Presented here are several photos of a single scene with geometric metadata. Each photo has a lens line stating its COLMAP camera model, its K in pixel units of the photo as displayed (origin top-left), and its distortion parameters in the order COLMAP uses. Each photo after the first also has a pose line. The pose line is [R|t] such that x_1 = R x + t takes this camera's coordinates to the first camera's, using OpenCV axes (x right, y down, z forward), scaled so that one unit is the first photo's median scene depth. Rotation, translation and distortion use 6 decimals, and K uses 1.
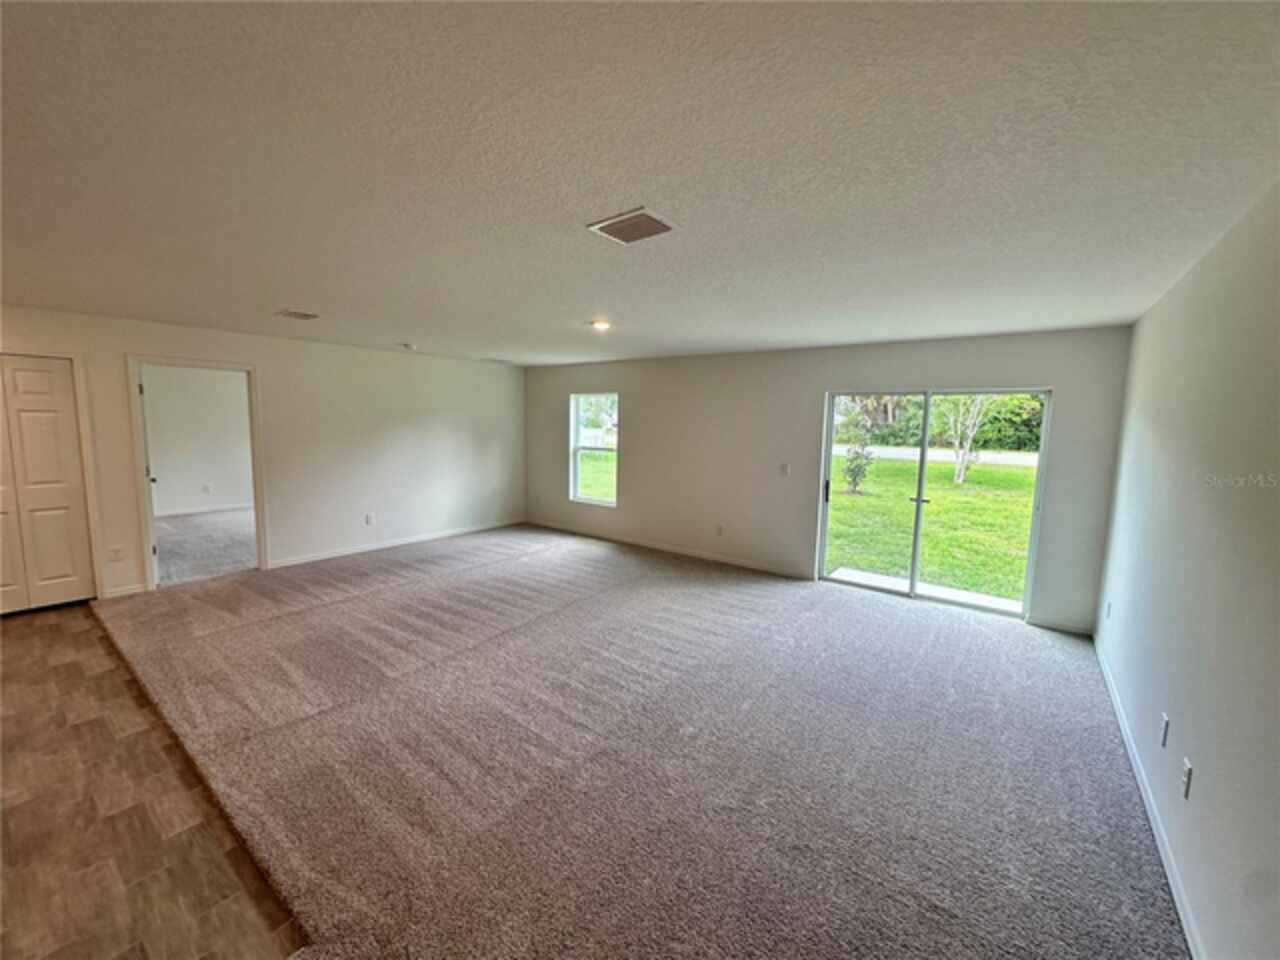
lens RADIAL K [[509.9, 0, 645.8], [0, 509.9, 482.3], [0, 0, 1]] dist [-0.001478, 0.000012]
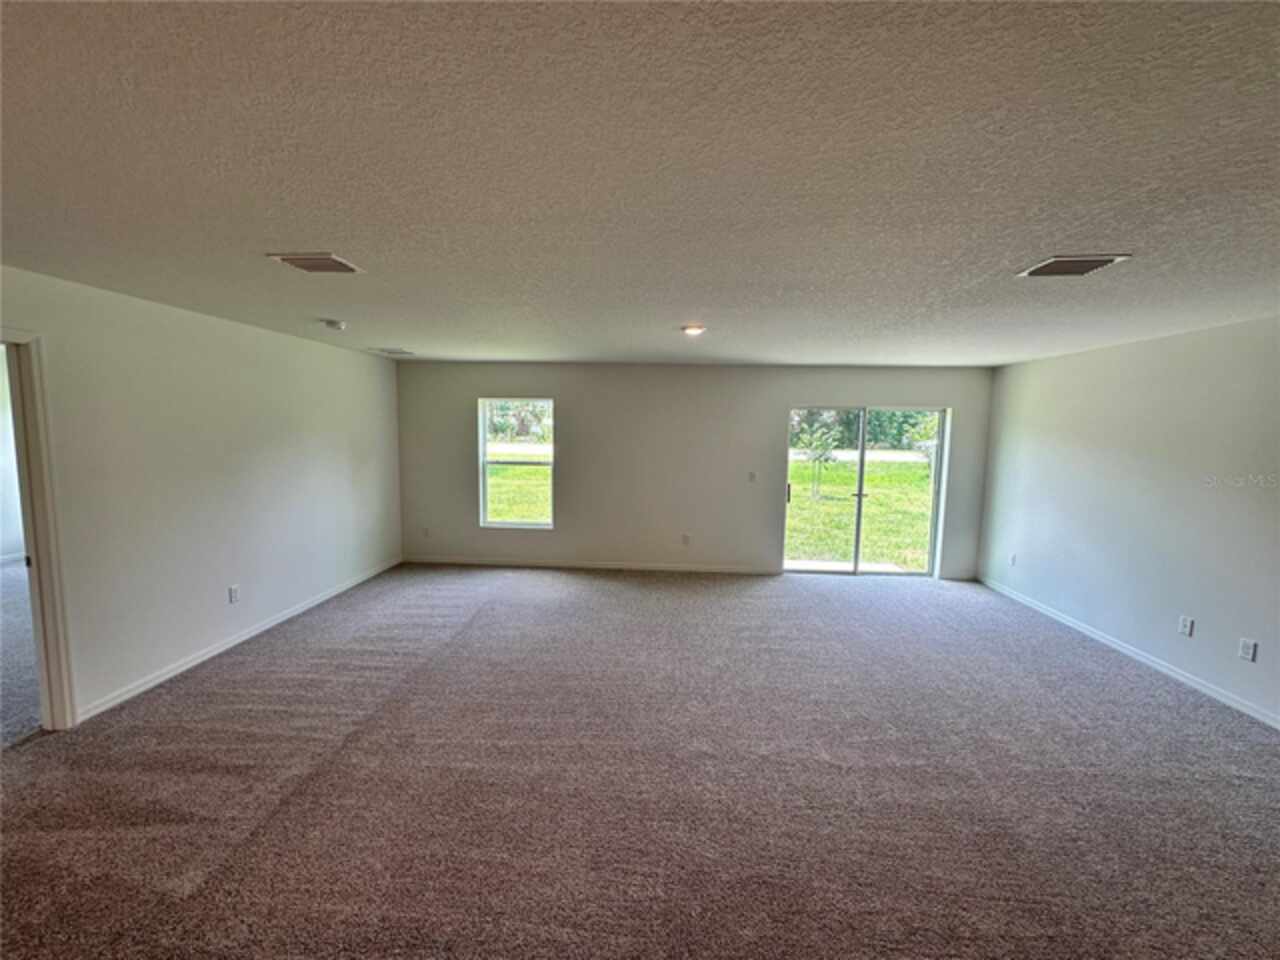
lens RADIAL K [[509.9, 0, 641.3], [0, 509.9, 475.0], [0, 0, 1]] dist [-0.001478, 0.000012]
pose [[0.830394, -0.057352, 0.554217, -0.418614], [0.063625, 0.997942, 0.007940, -0.040903], [-0.553532, 0.028668, 0.832335, 0.184993]]
